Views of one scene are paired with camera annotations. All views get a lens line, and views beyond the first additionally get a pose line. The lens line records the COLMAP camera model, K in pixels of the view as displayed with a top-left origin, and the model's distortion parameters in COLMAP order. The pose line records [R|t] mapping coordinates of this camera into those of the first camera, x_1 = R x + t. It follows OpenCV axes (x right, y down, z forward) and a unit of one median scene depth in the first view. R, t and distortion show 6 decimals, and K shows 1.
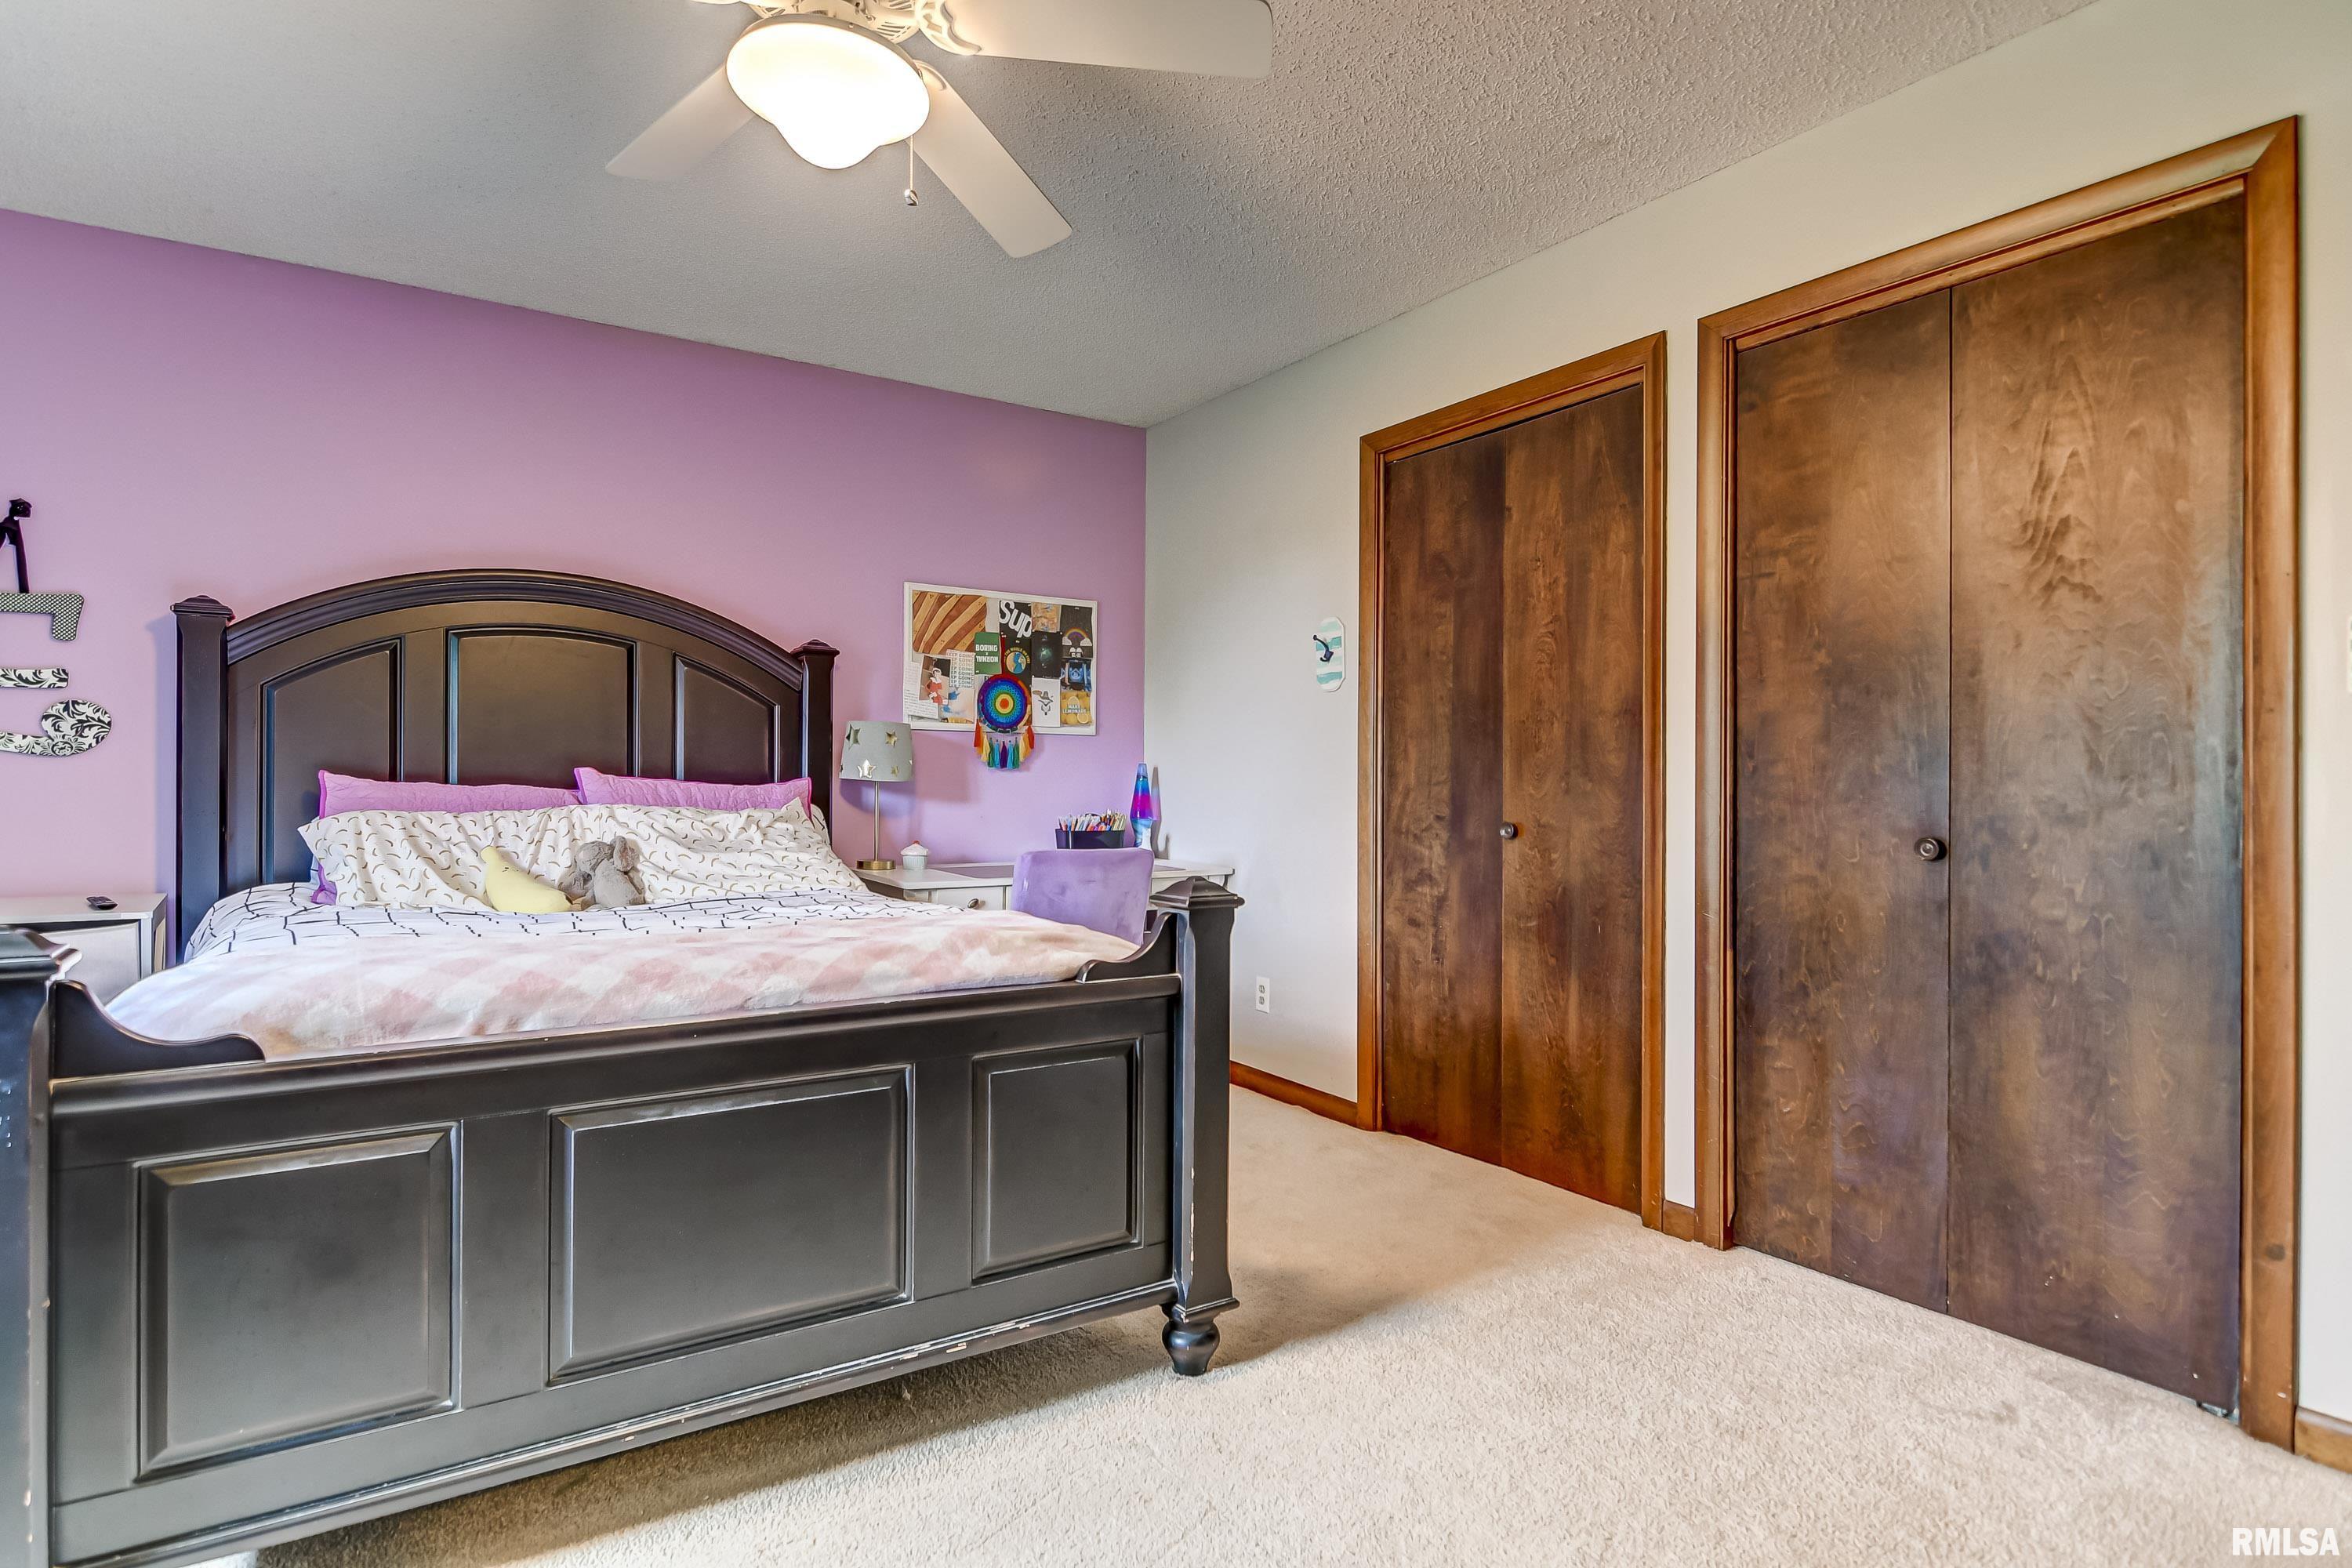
lens RADIAL K [[1188.7, 0, 1177.8], [0, 1188.7, 785.7], [0, 0, 1]] dist [0.002165, 0.000261]
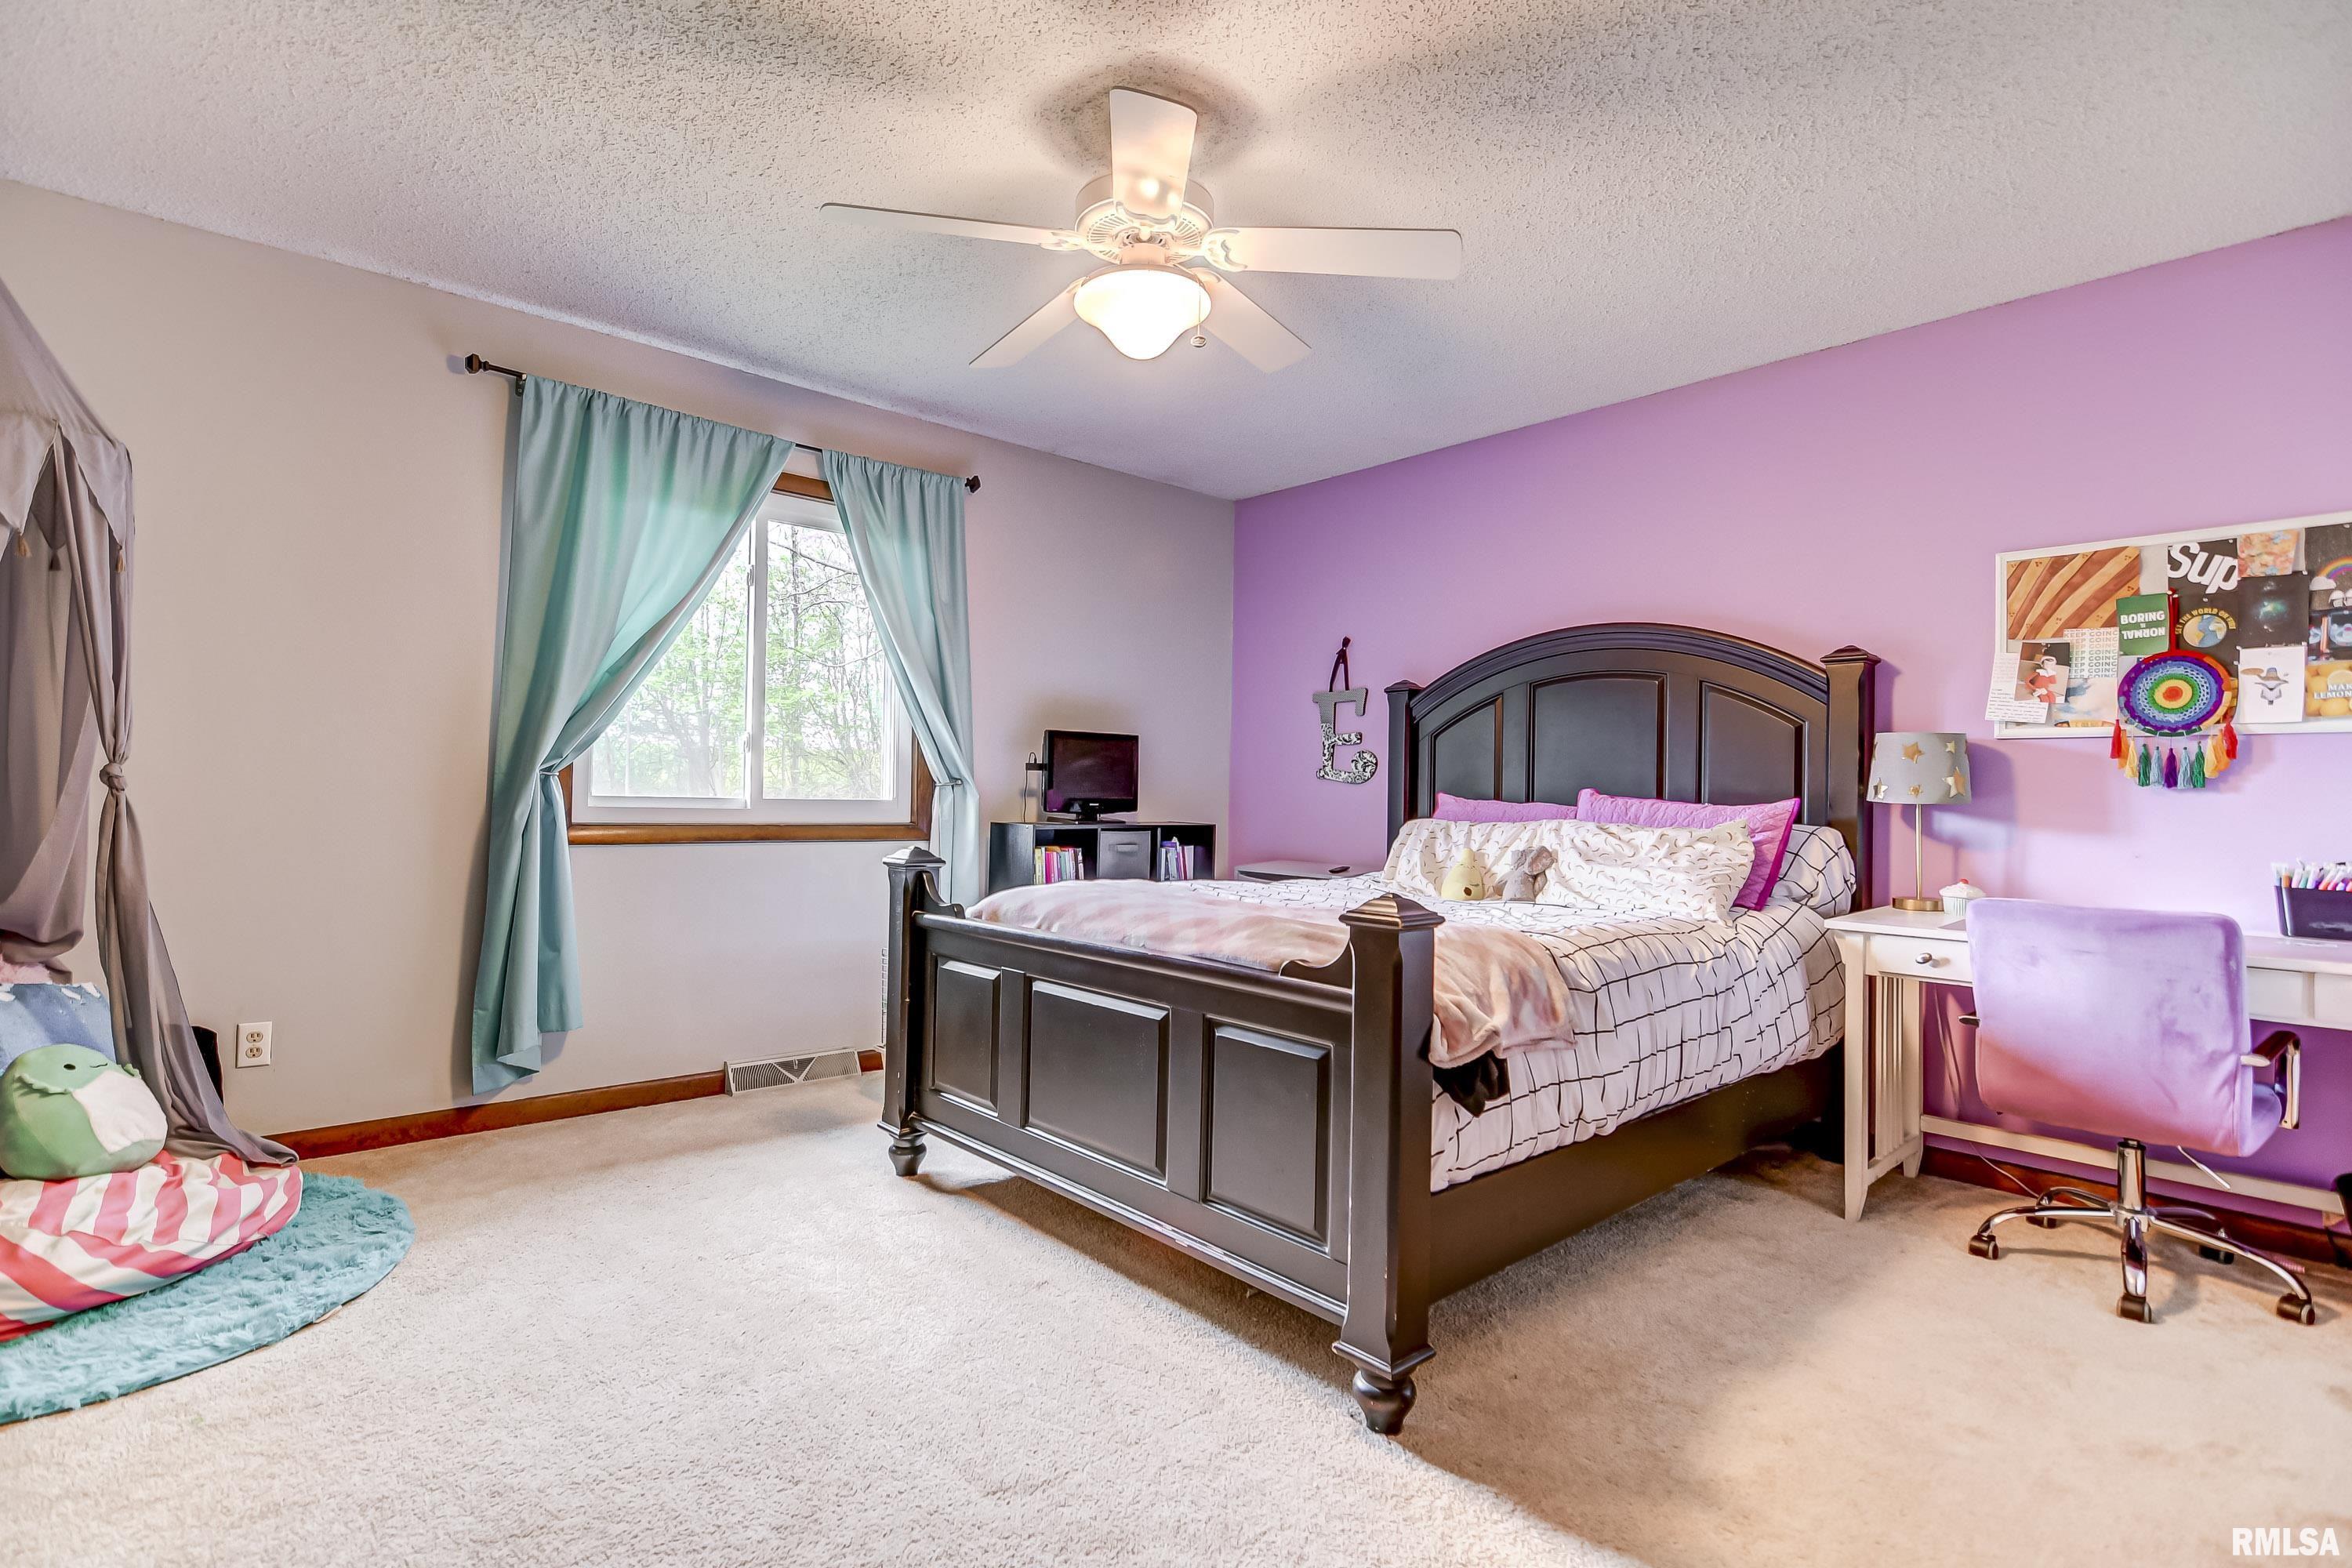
lens RADIAL K [[1136.9, 0, 1176.6], [0, 1136.9, 775.9], [0, 0, 1]] dist [0.001658, -0.002398]
pose [[0.149199, -0.019404, -0.988617, 0.419848], [-0.017039, 0.999609, -0.022191, 0.002965], [0.988660, 0.020156, 0.148810, 0.335058]]
